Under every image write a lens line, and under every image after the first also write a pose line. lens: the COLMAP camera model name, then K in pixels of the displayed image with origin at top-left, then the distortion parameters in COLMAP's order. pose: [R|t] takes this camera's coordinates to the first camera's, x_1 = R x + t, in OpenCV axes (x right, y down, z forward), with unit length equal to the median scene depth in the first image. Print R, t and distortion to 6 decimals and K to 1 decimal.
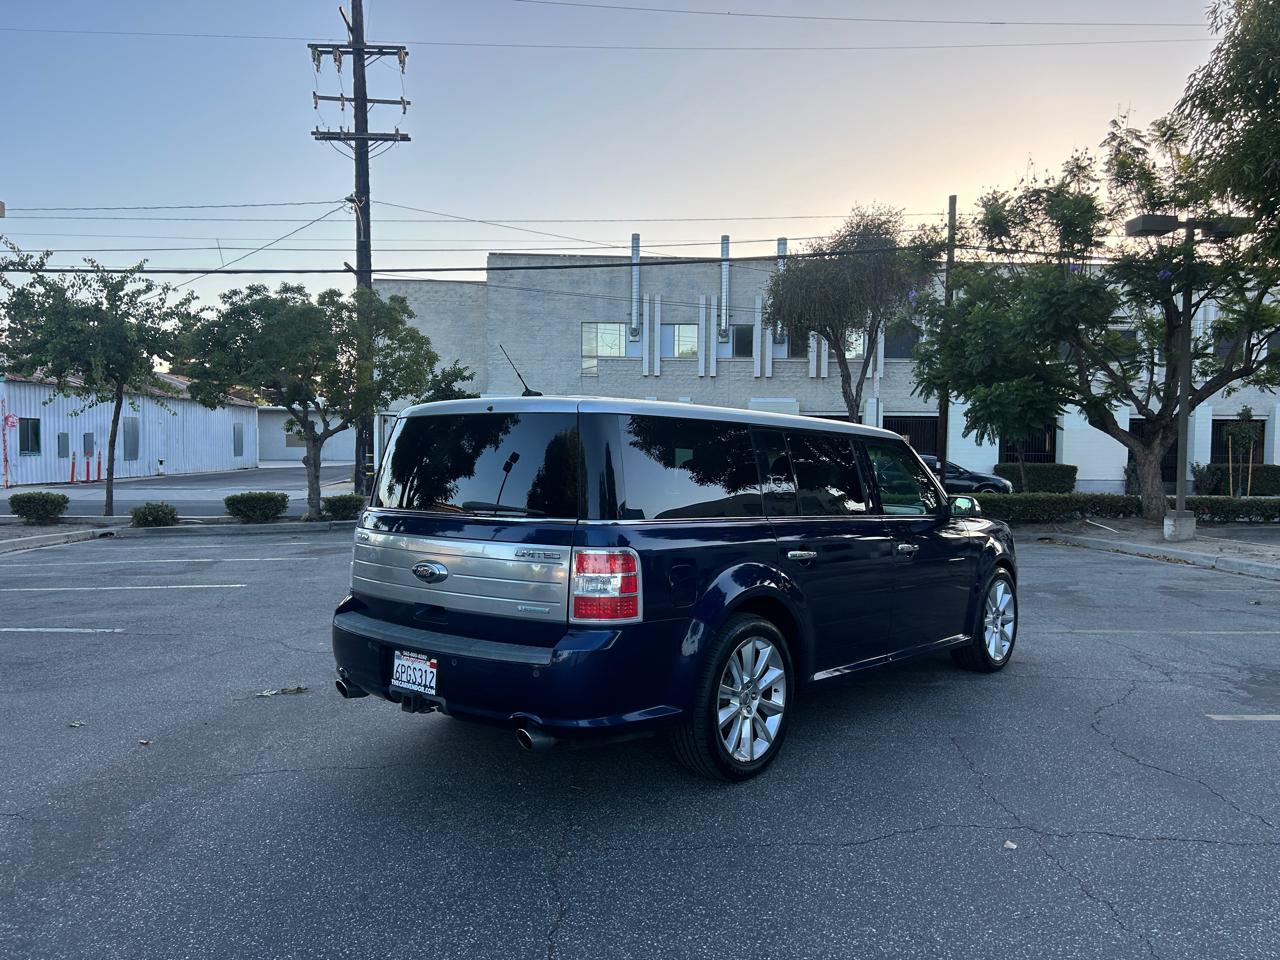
lens RADIAL K [[958.8, 0, 650.6], [0, 958.8, 489.3], [0, 0, 1]] dist [0.056864, -0.064550]
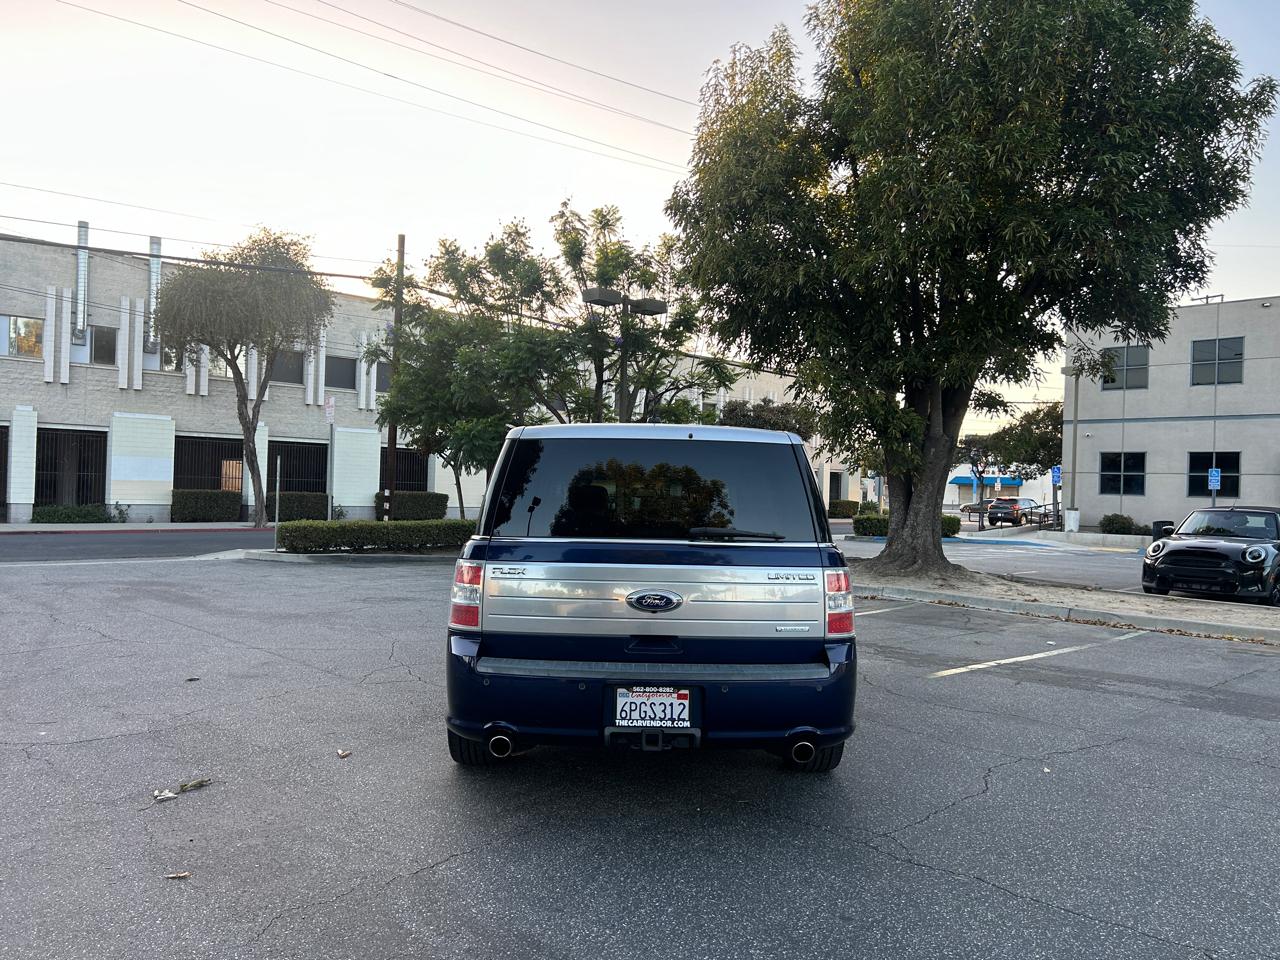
lens RADIAL K [[958.8, 0, 636.7], [0, 958.8, 478.6], [0, 0, 1]] dist [0.056864, -0.064550]
pose [[0.761077, 0.020285, 0.648344, -0.129172], [0.005179, 0.999289, -0.037344, -0.000200], [-0.648641, 0.031780, 0.760431, 0.040917]]
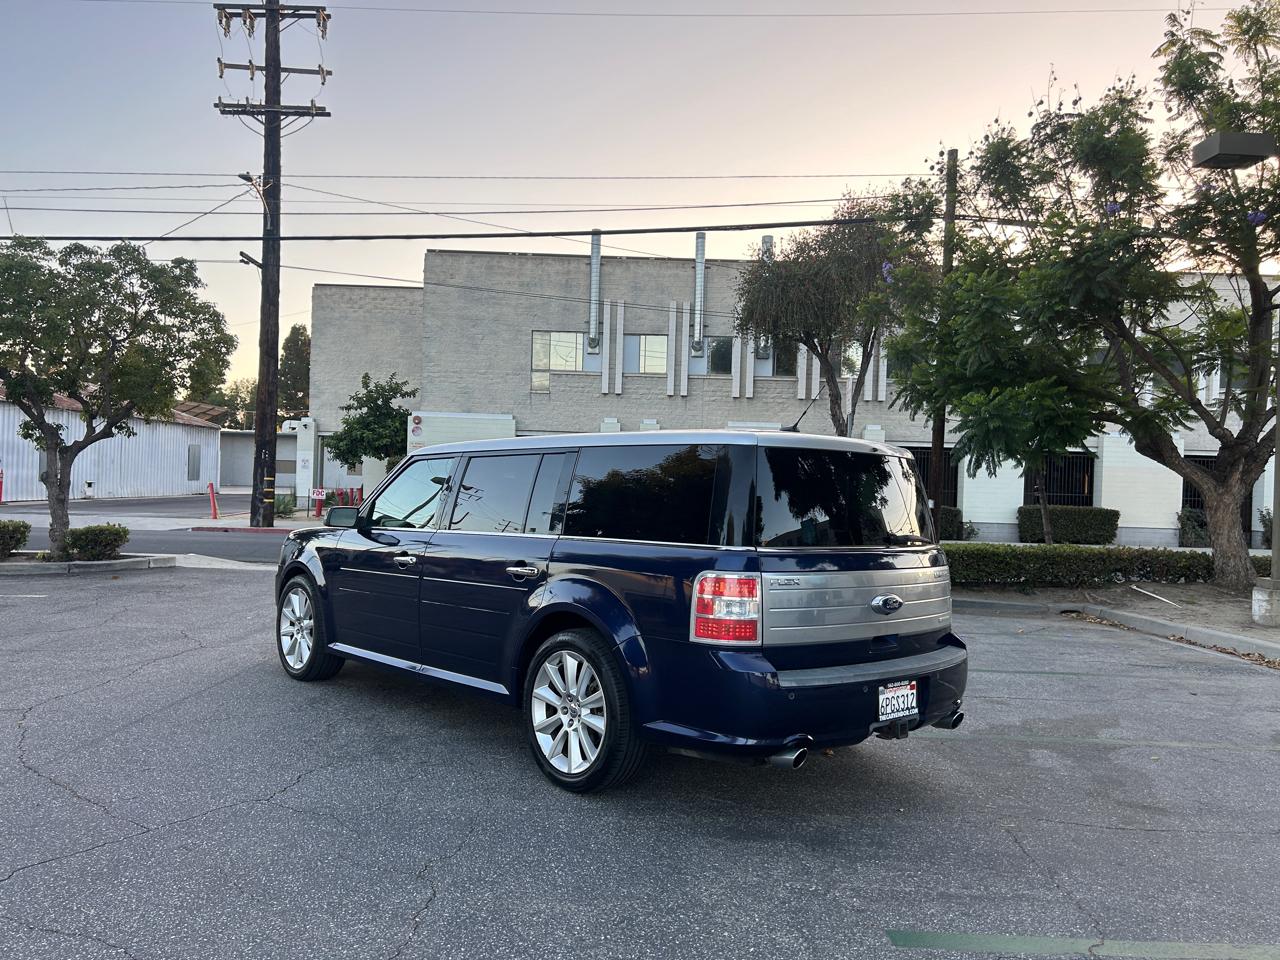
lens RADIAL K [[958.8, 0, 635.8], [0, 958.8, 486.7], [0, 0, 1]] dist [0.056864, -0.064550]
pose [[0.998571, 0.020848, -0.049200, 0.083385], [-0.022794, 0.998967, -0.039324, -0.002740], [0.048329, 0.040389, 0.998015, 0.186871]]
